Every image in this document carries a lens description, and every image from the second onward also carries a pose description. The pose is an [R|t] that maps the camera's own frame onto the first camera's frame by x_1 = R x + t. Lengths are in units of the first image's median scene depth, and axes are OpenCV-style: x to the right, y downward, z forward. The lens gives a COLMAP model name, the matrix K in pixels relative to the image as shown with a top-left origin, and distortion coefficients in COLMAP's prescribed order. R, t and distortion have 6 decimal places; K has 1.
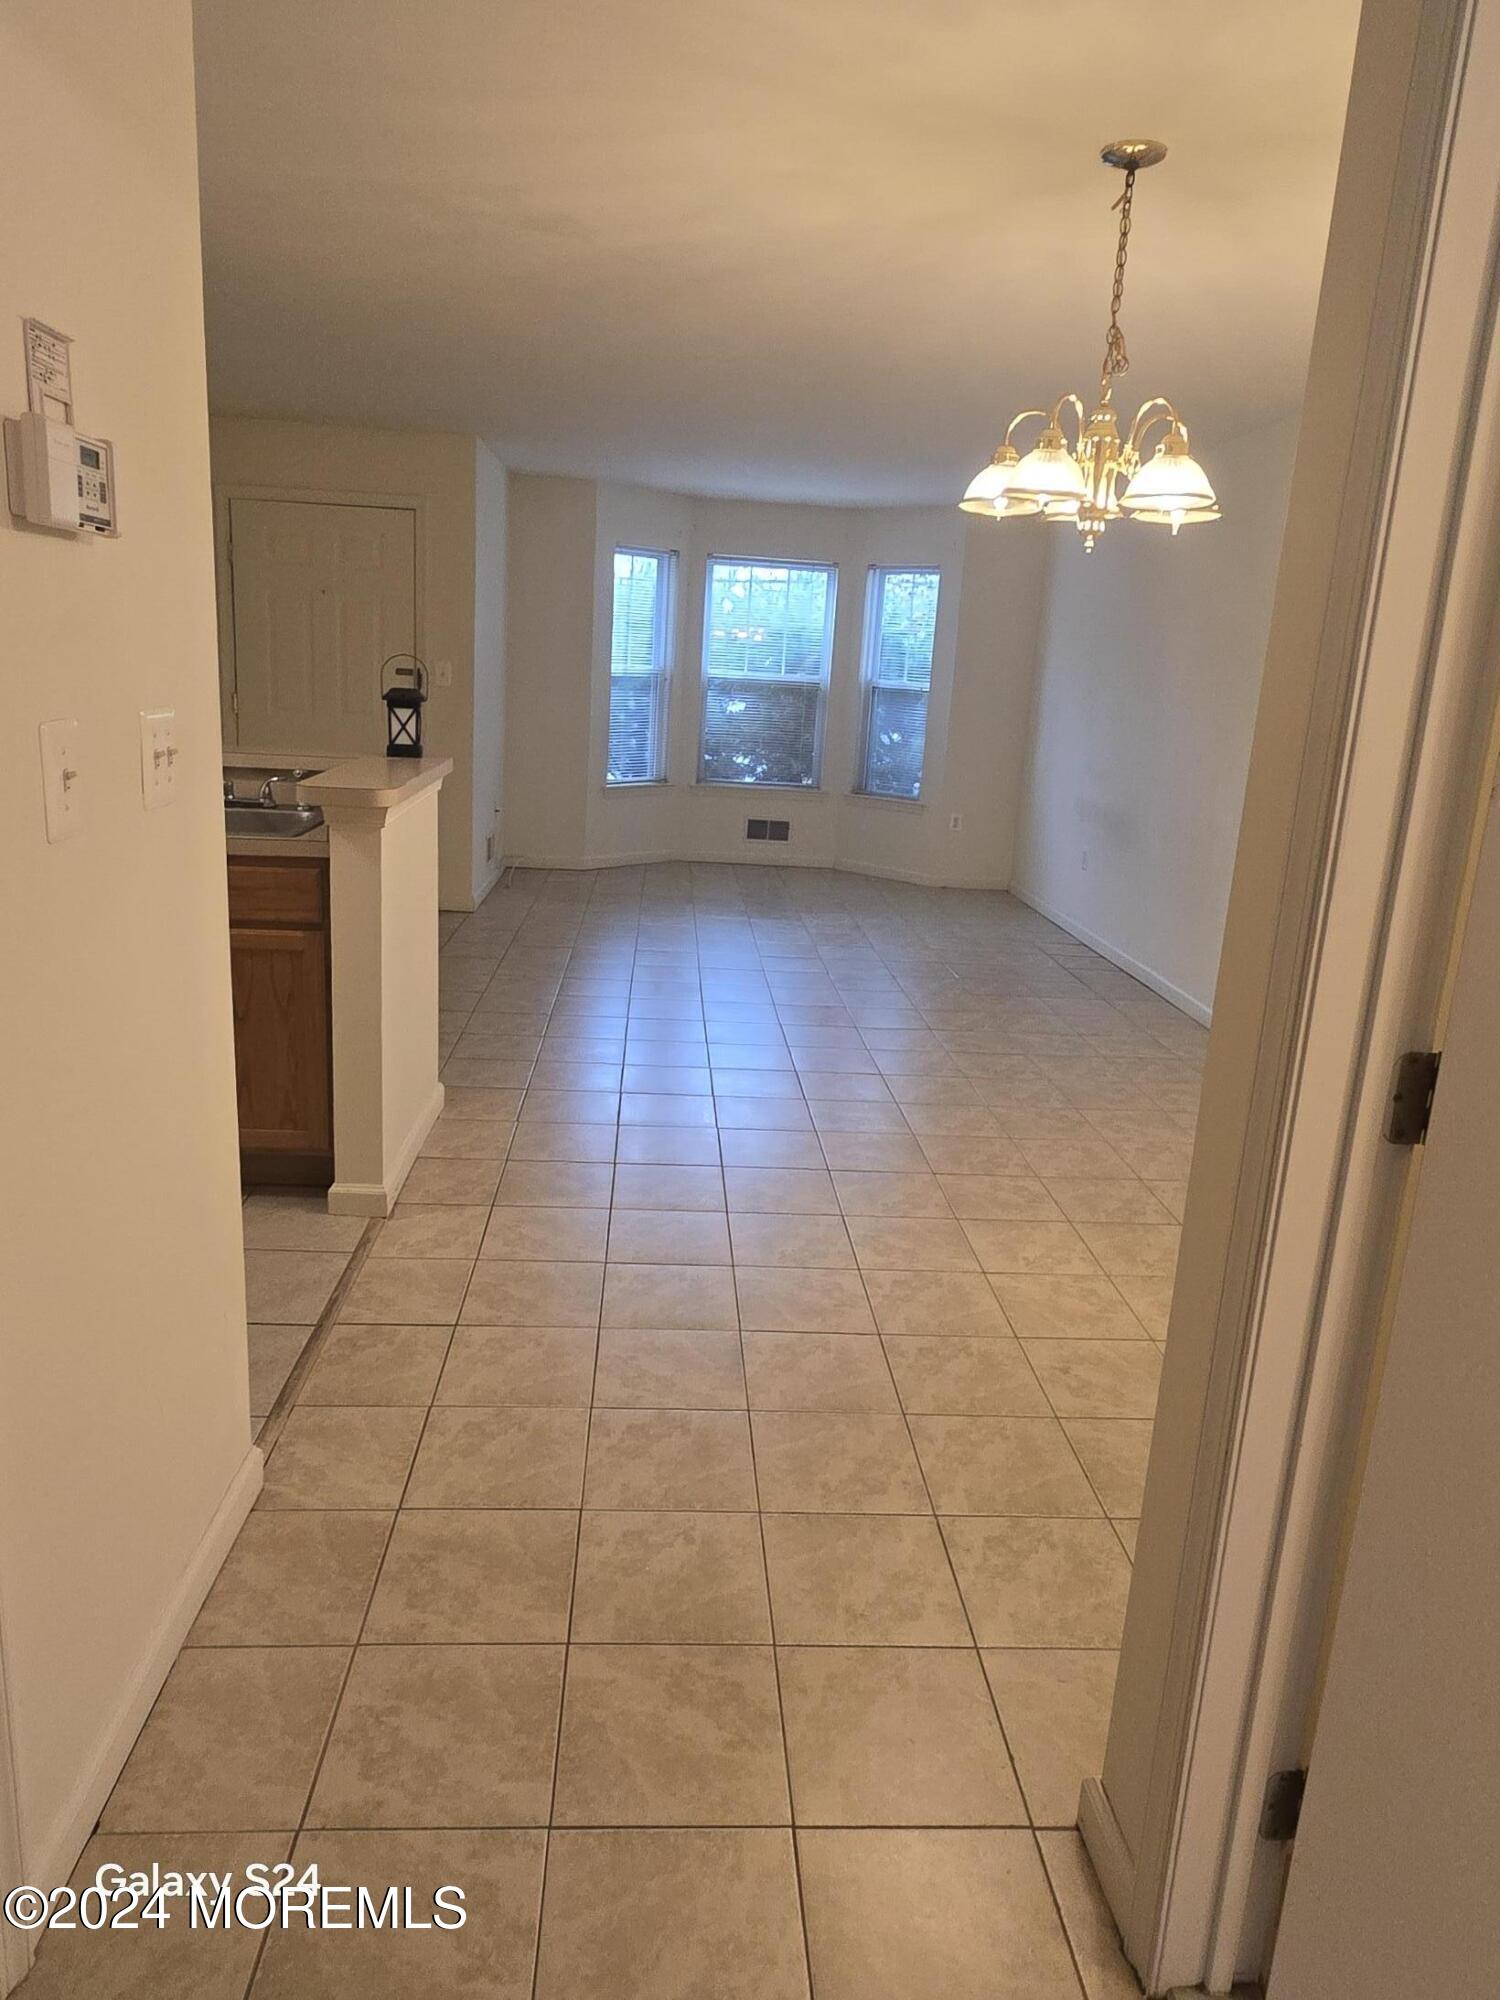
lens RADIAL K [[1291.5, 0, 750.0], [0, 1291.5, 972.5], [0, 0, 1]] dist [0.001233, 0.002114]
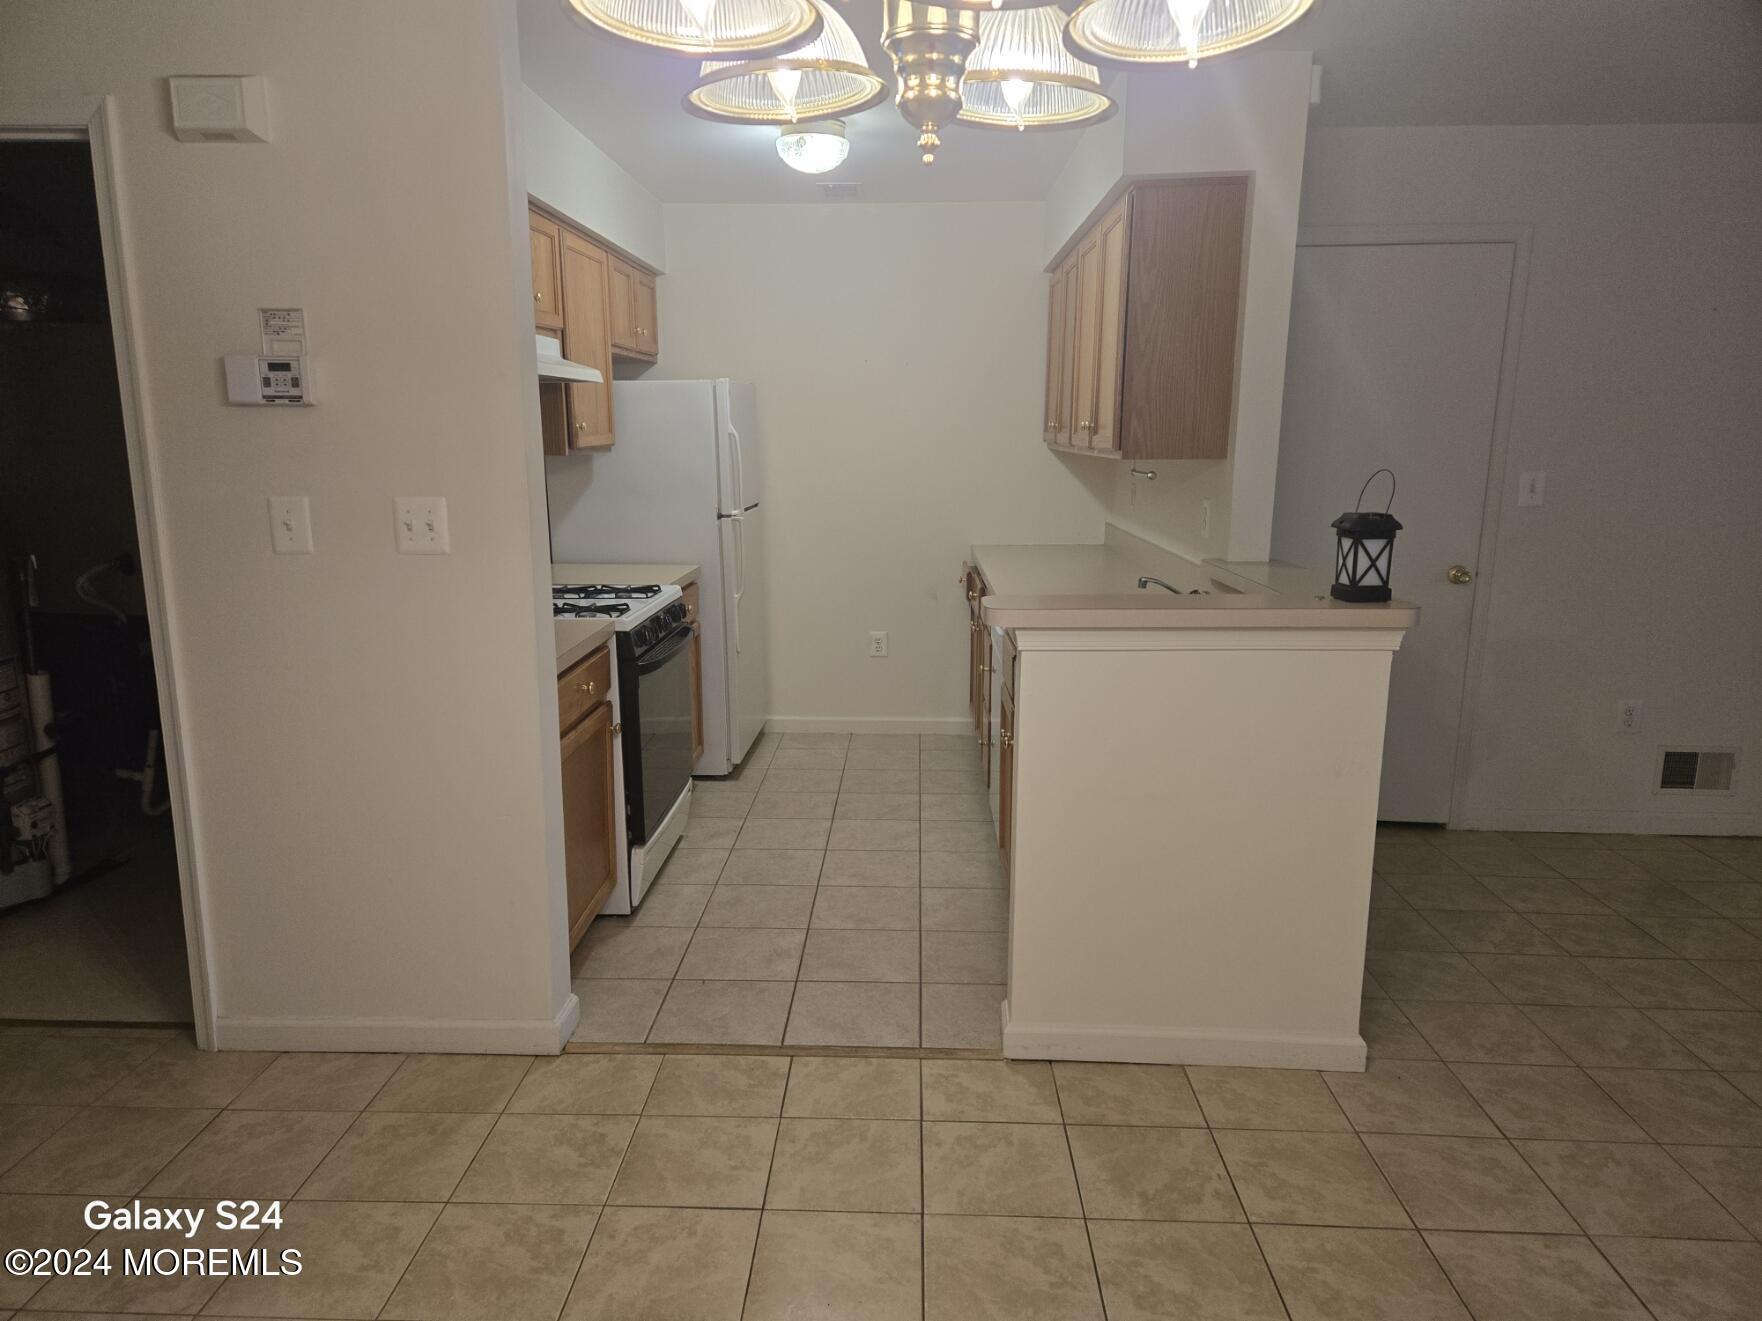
lens RADIAL K [[1180.0, 0, 854.6], [0, 1180.0, 671.7], [0, 0, 1]] dist [0.089718, -0.070549]
pose [[-0.110057, 0.141717, -0.983770, 0.467547], [-0.241694, 0.956257, 0.164793, -0.168424], [0.964091, 0.255908, -0.070991, 0.757946]]
